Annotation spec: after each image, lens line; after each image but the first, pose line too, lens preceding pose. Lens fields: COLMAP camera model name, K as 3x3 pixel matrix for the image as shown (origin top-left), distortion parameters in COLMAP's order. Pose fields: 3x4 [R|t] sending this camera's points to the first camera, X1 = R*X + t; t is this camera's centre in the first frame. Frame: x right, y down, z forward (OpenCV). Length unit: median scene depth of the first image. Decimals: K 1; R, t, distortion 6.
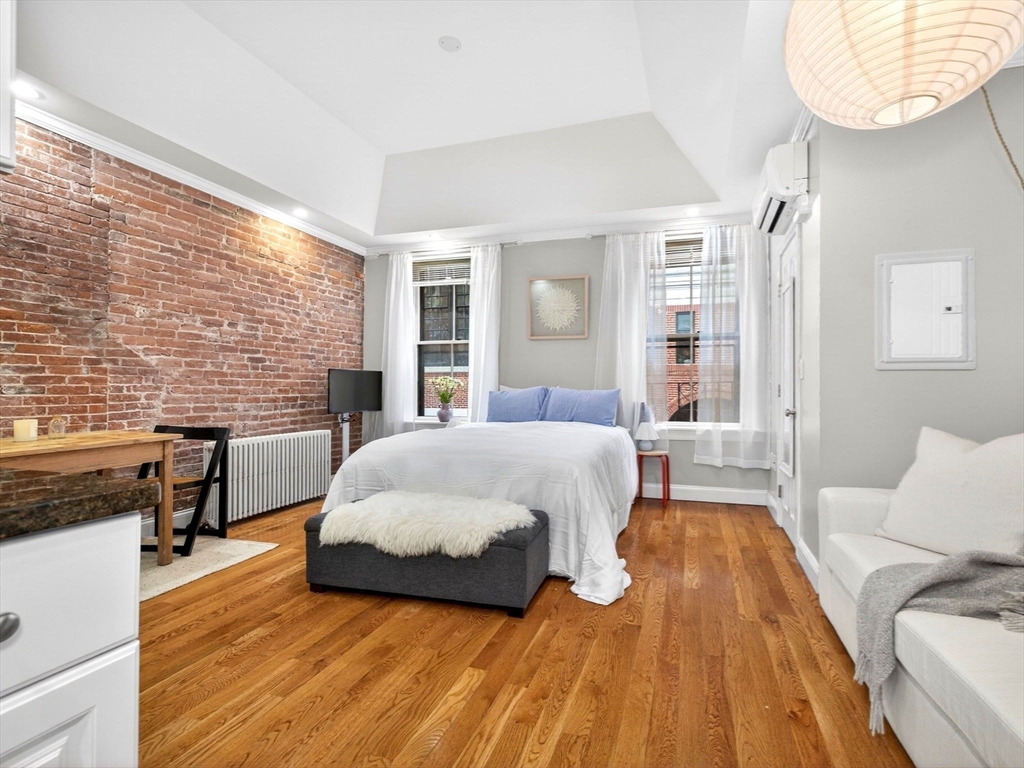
lens RADIAL K [[480.7, 0, 542.9], [0, 480.7, 385.7], [0, 0, 1]] dist [0.003932, -0.000233]
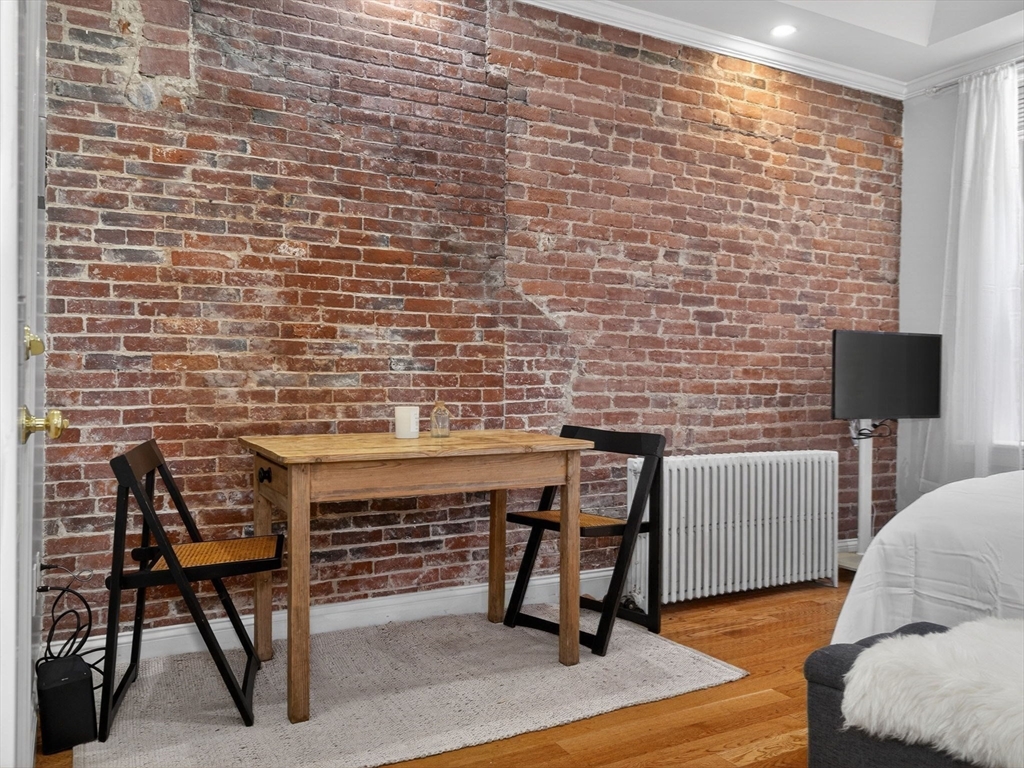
lens RADIAL K [[814.5, 0, 519.7], [0, 814.5, 381.6], [0, 0, 1]] dist [0.002111, 0.018672]
pose [[0.721592, 0.002274, -0.692315, -0.117508], [-0.001288, 0.999997, 0.001942, 0.023600], [0.692318, -0.000510, 0.721593, 0.199402]]
